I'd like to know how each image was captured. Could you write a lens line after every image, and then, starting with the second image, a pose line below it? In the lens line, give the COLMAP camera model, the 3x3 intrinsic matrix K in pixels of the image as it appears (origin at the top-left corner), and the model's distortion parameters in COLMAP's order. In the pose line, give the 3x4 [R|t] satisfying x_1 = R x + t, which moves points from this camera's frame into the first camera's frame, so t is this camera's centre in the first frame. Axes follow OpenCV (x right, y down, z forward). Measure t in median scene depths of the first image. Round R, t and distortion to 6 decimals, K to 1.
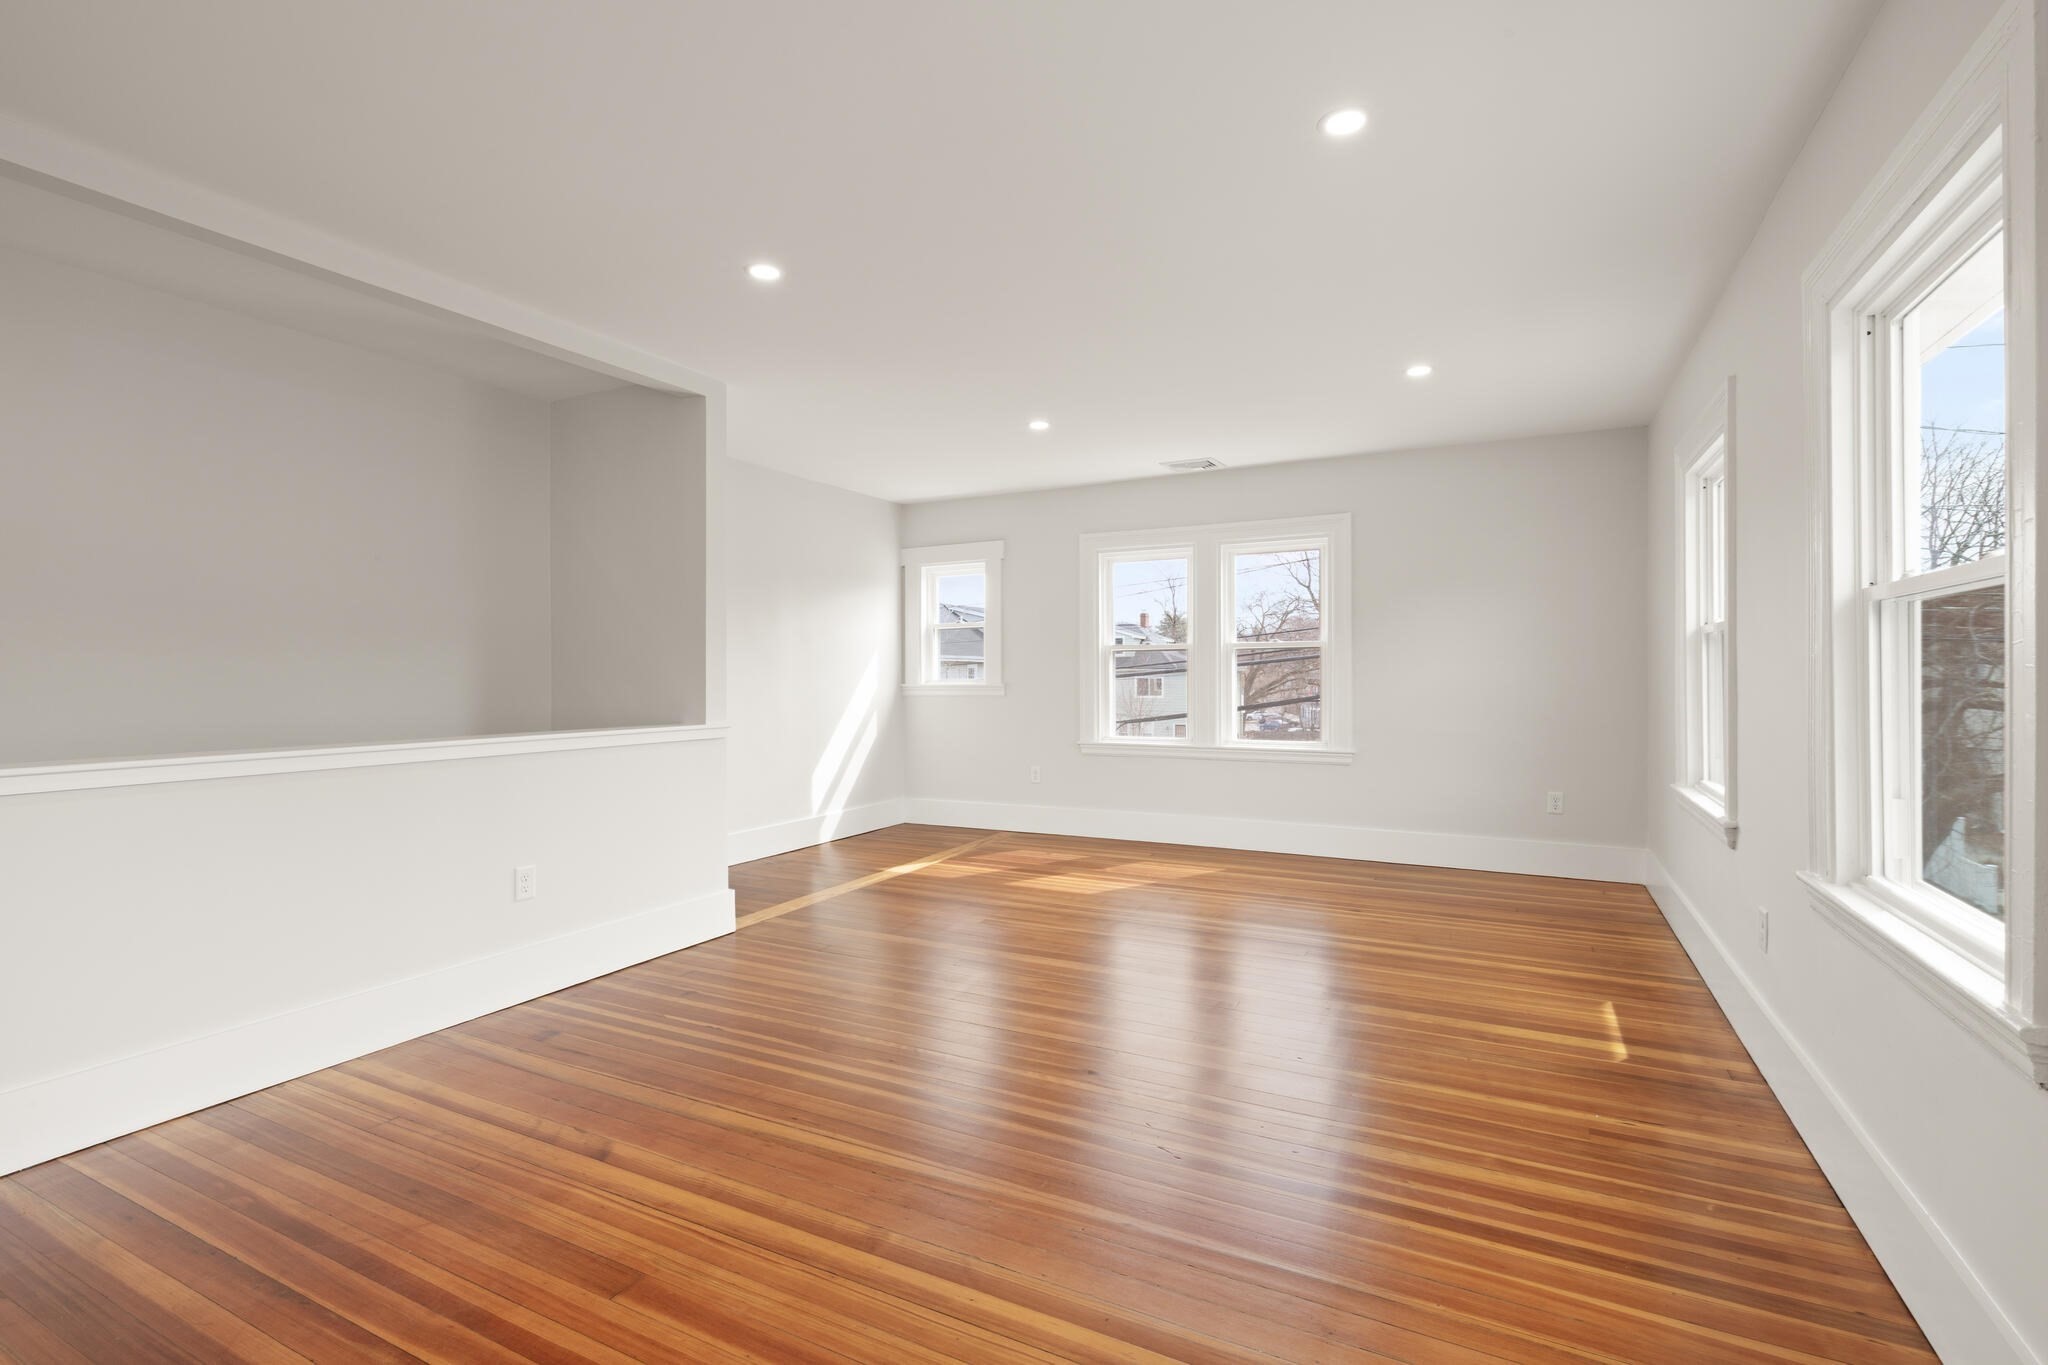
lens RADIAL K [[937.8, 0, 1043.7], [0, 937.8, 665.9], [0, 0, 1]] dist [0.003186, -0.000158]
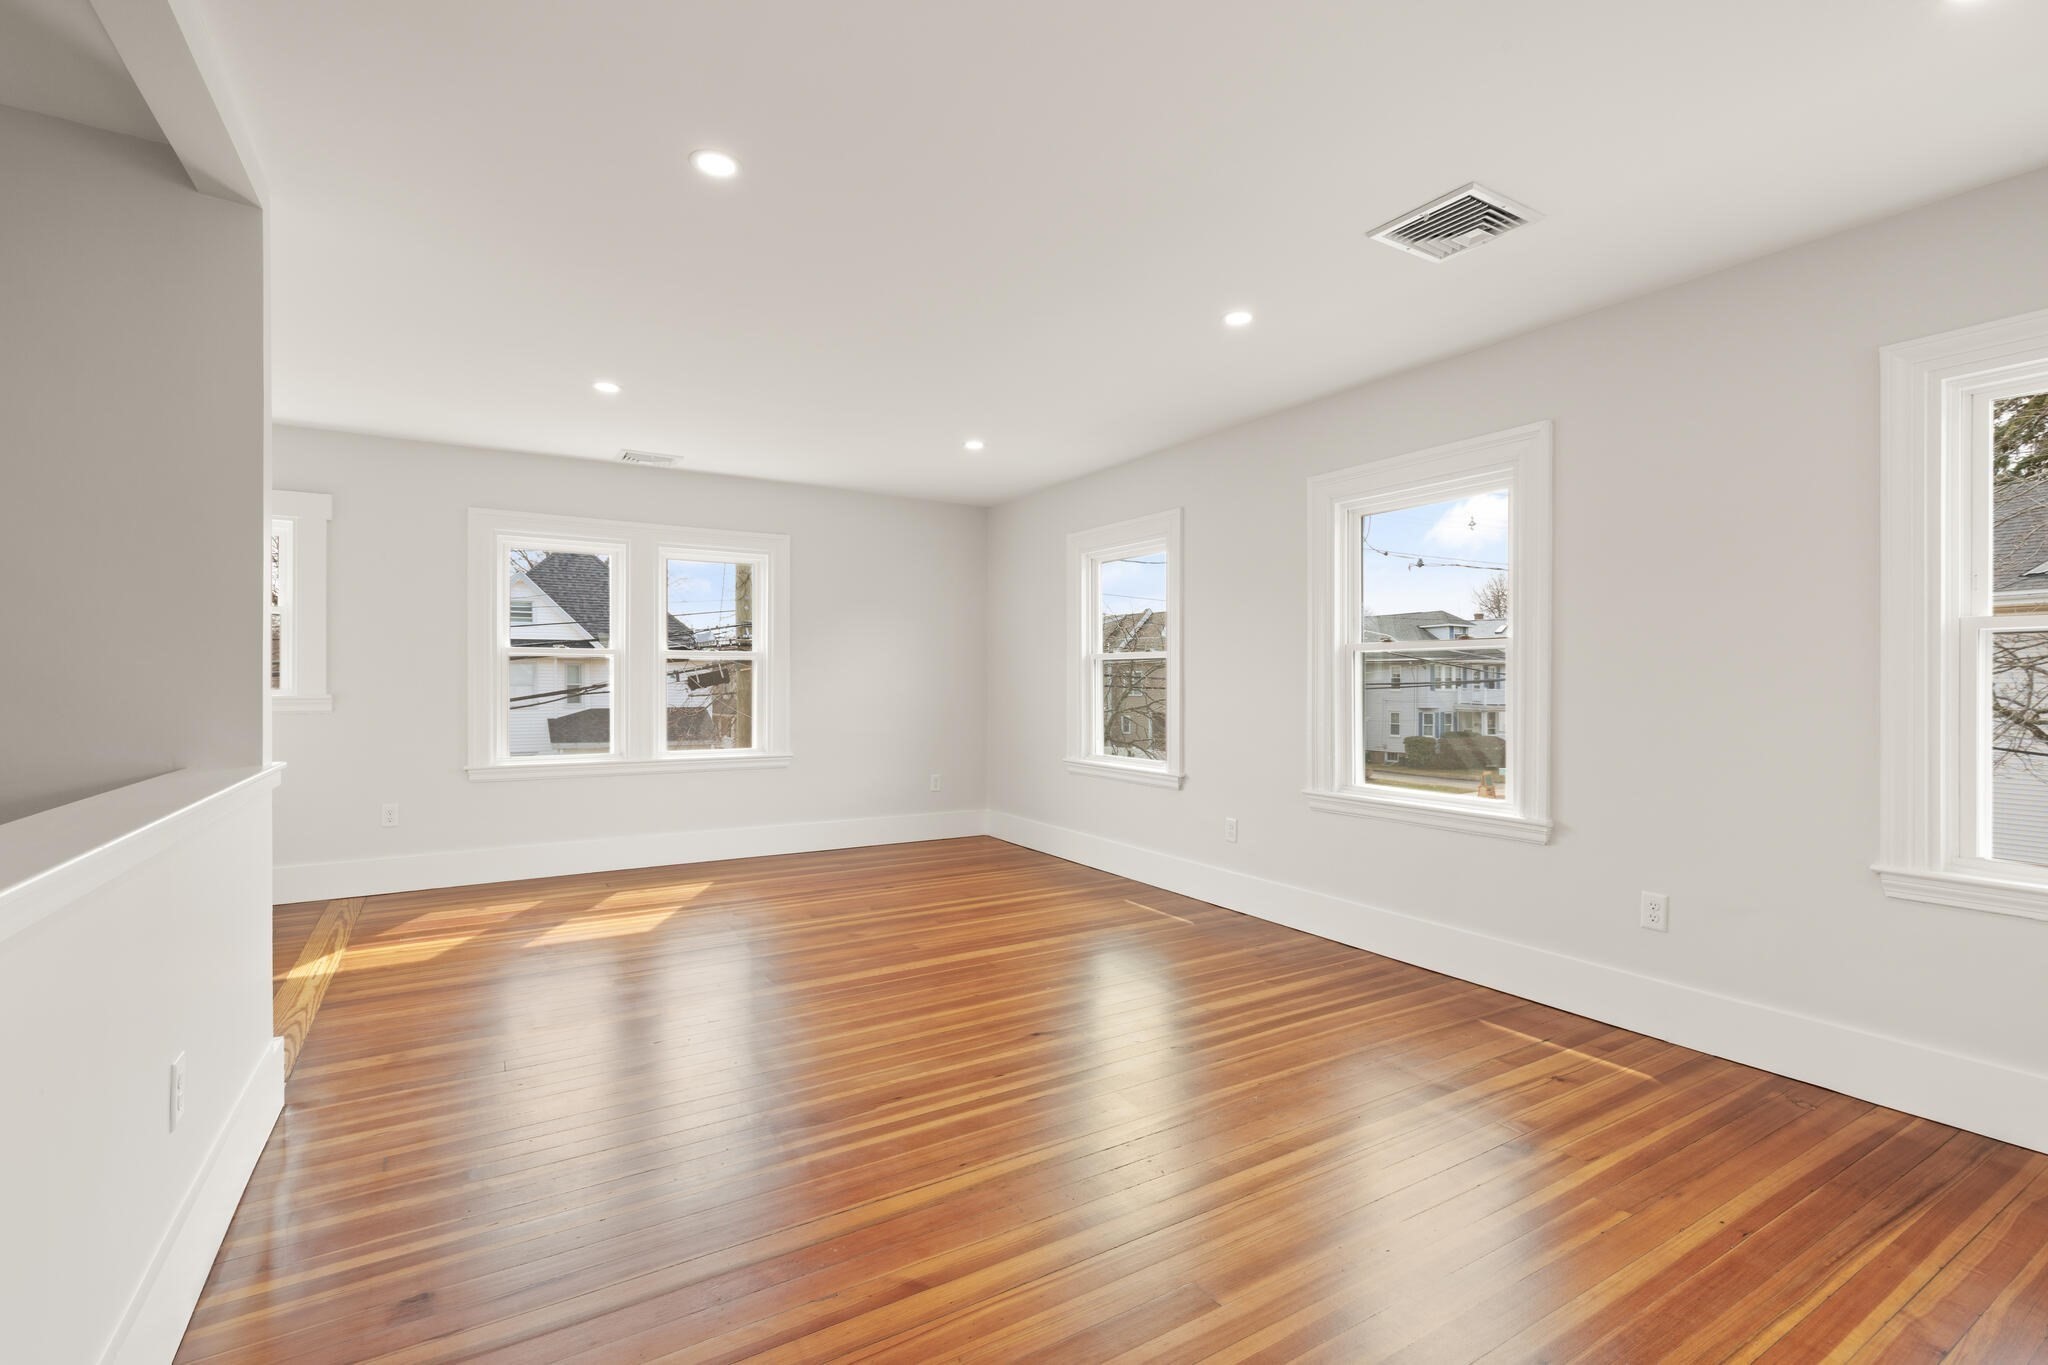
lens RADIAL K [[913.1, 0, 1024.0], [0, 913.1, 682.5], [0, 0, 1]] dist [0.002860, -0.001329]
pose [[0.526965, 0.004775, 0.849873, -0.801654], [-0.012969, 0.999913, 0.002424, 0.002474], [-0.849788, -0.012299, 0.526981, 0.381873]]
